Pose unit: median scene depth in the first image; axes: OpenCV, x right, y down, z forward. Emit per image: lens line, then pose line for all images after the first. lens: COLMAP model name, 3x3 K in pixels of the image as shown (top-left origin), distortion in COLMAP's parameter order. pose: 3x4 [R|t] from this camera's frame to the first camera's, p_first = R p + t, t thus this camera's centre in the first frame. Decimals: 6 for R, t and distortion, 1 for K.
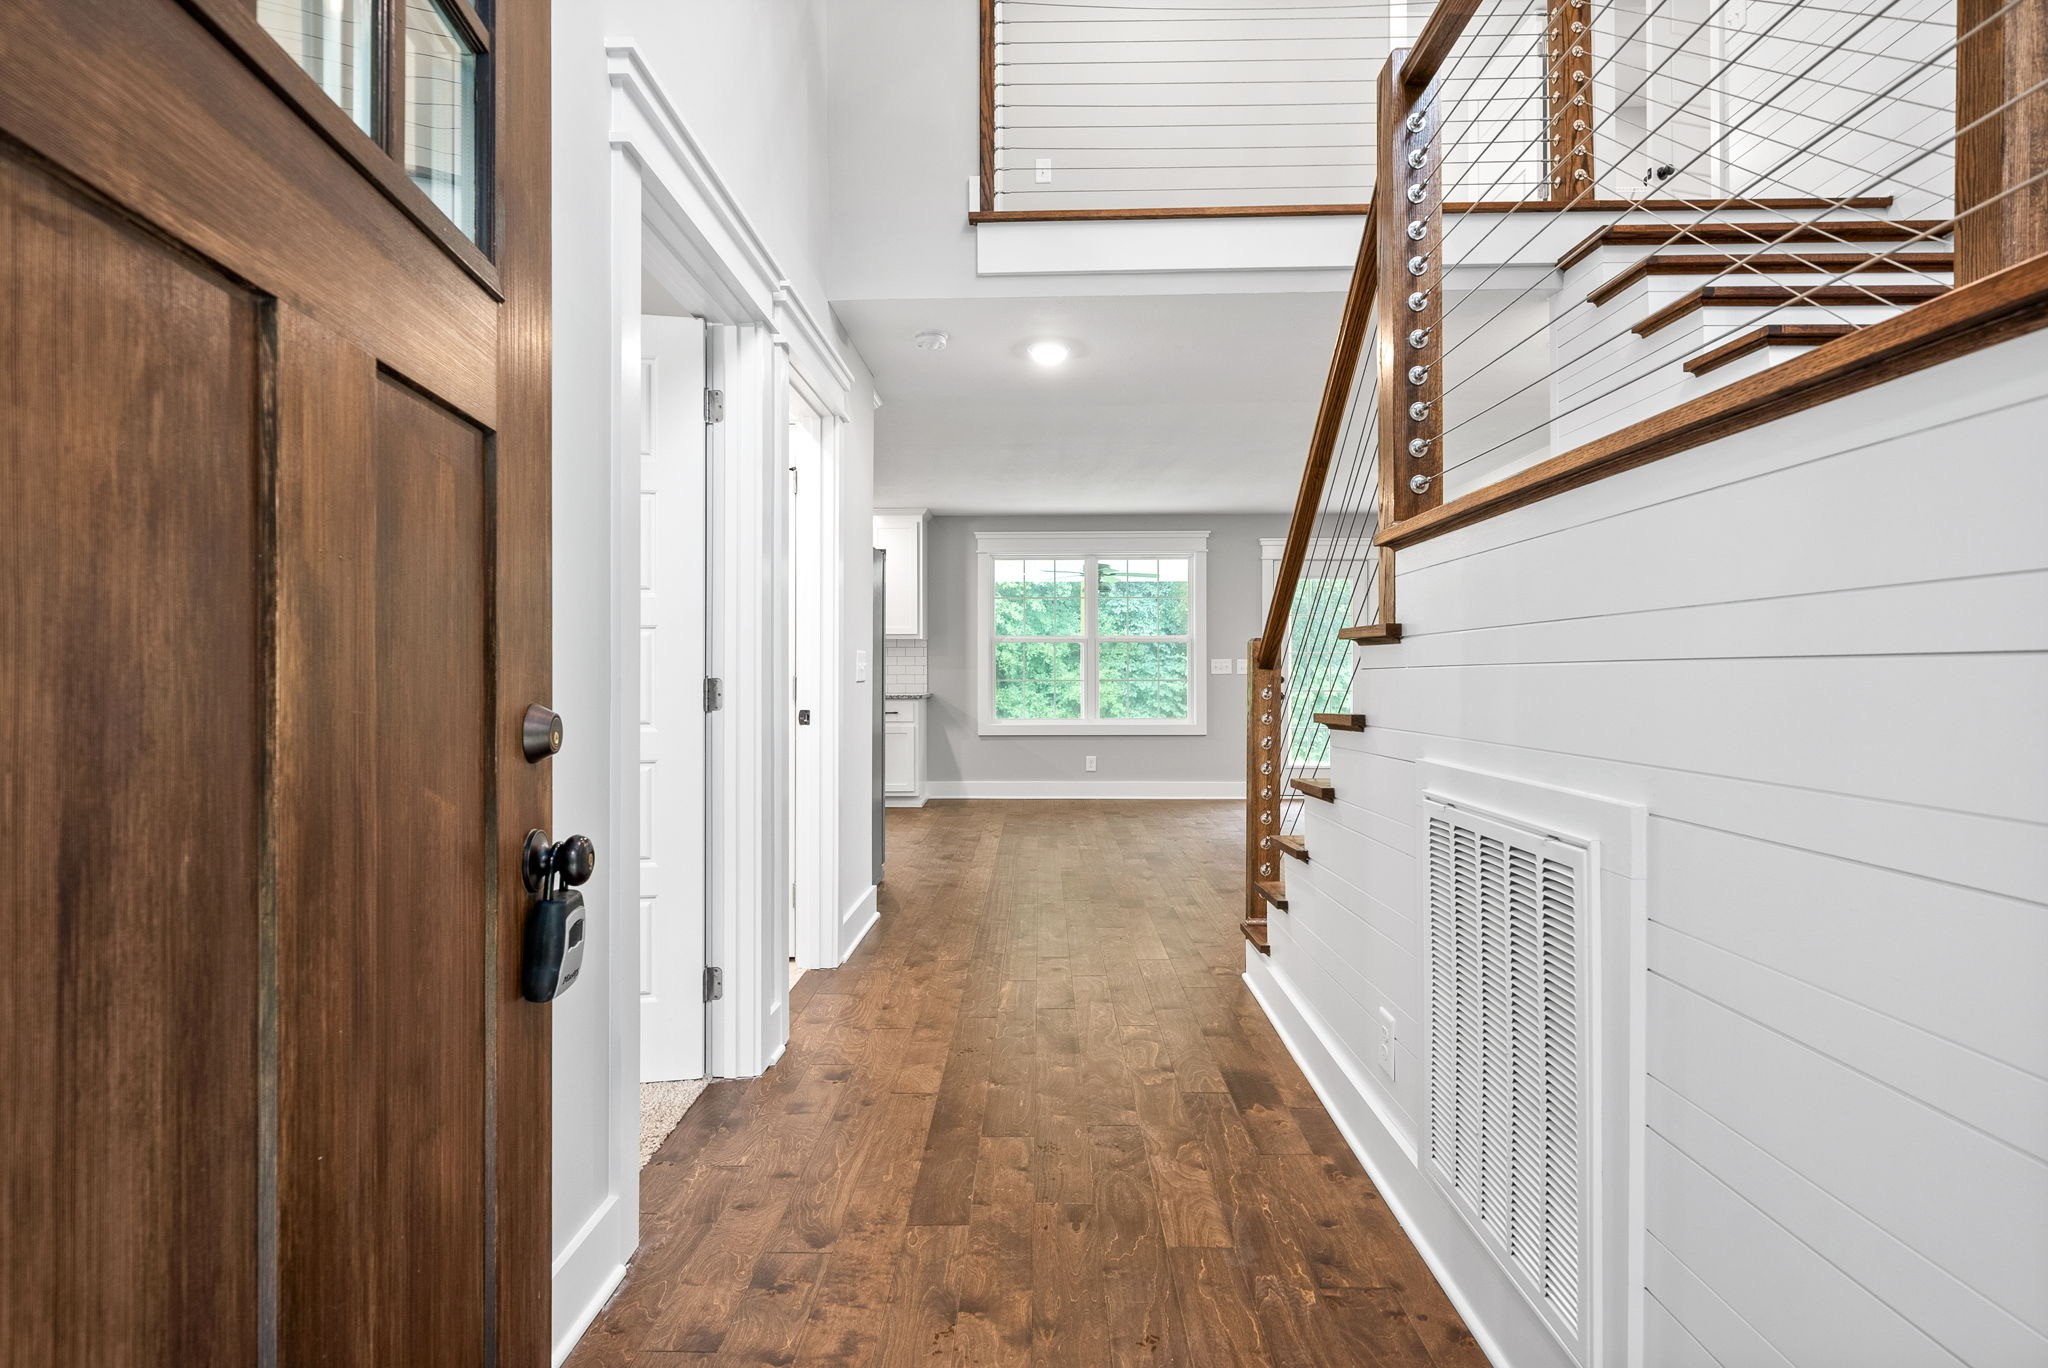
lens RADIAL K [[1020.5, 0, 1024.1], [0, 1020.5, 673.4], [0, 0, 1]] dist [-0.002002, 0.000773]
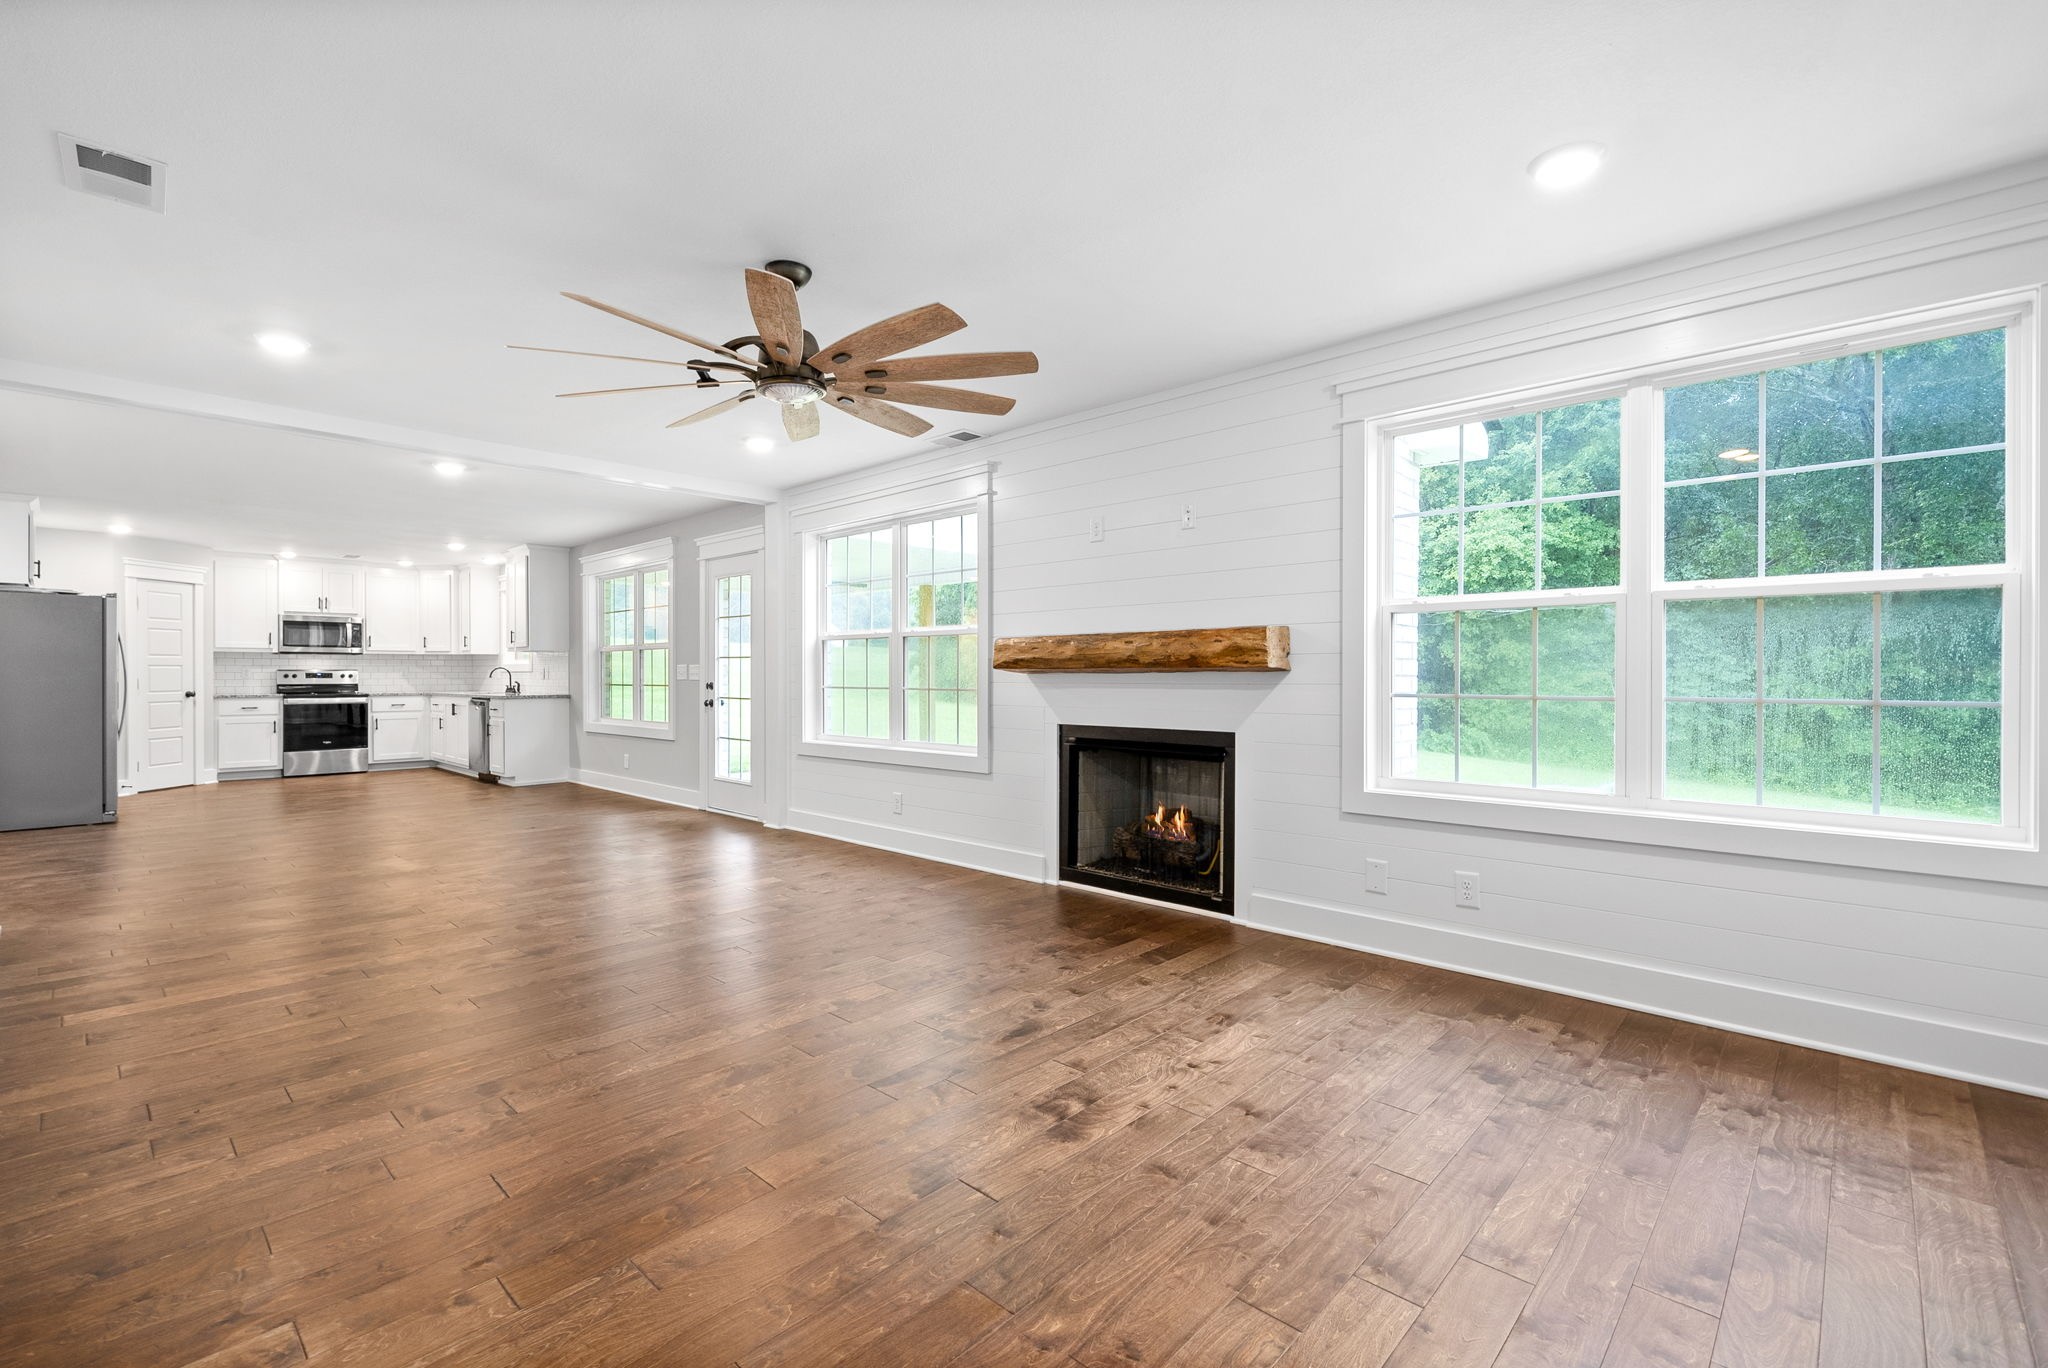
lens RADIAL K [[908.0, 0, 1021.1], [0, 908.0, 677.7], [0, 0, 1]] dist [0.000428, 0.000895]
pose [[0.738787, 0.005617, -0.673915, 1.024784], [-0.003659, 0.999984, 0.004323, -0.006462], [0.673929, -0.000727, 0.738796, 0.571010]]
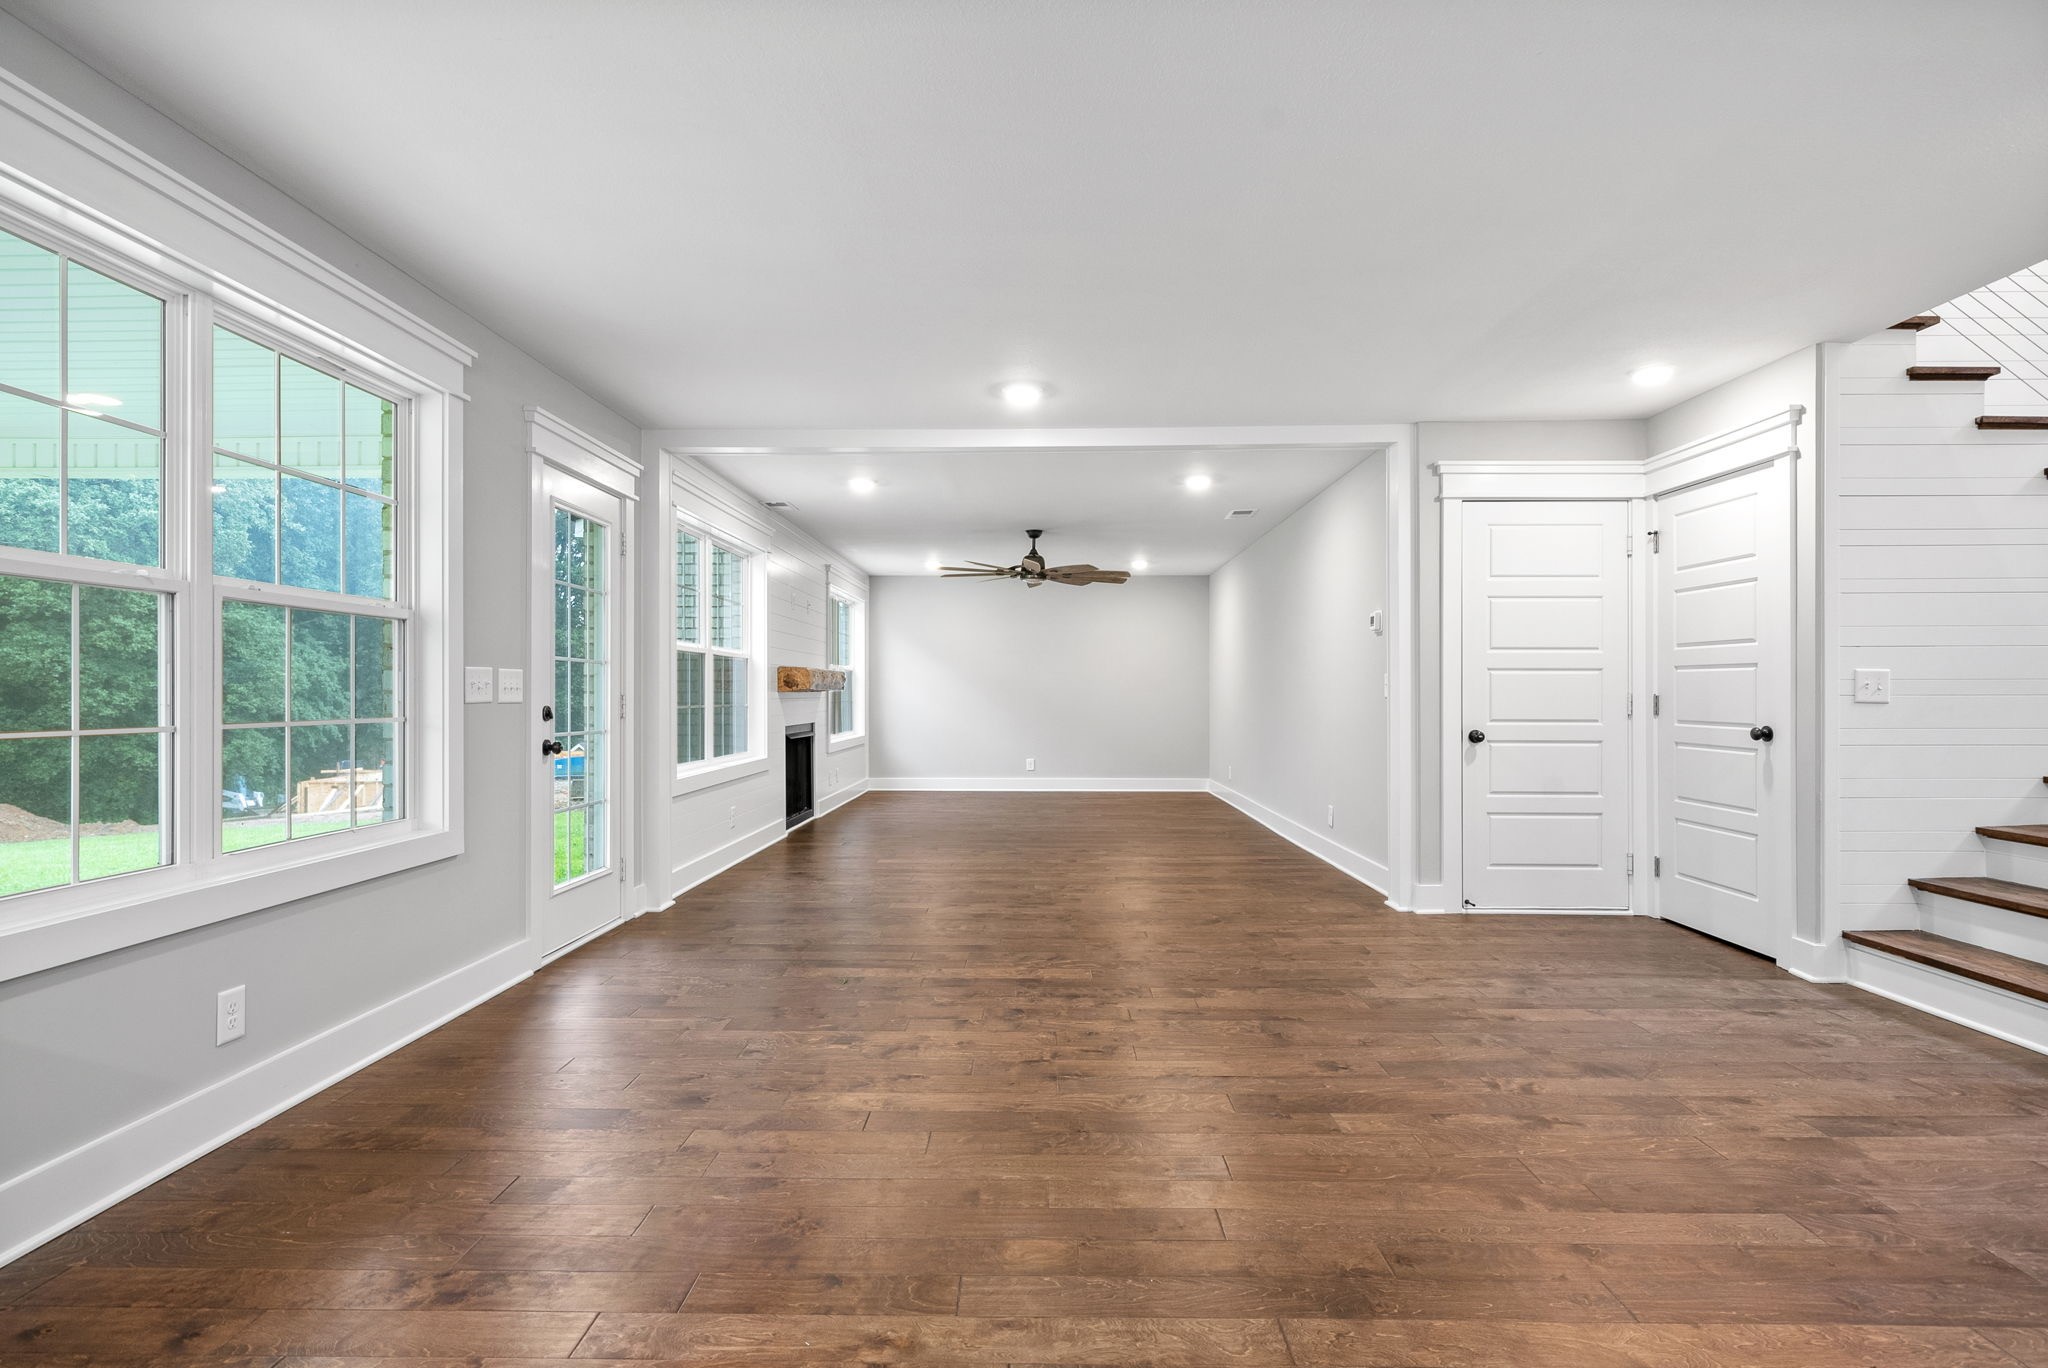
lens RADIAL K [[1020.5, 0, 1029.9], [0, 1020.5, 685.0], [0, 0, 1]] dist [-0.002002, 0.000773]
pose [[-0.001030, 0.013806, 0.999904, -0.223058], [0.010459, 0.999850, -0.013795, 0.001532], [-0.999945, 0.010443, -0.001175, 0.772520]]
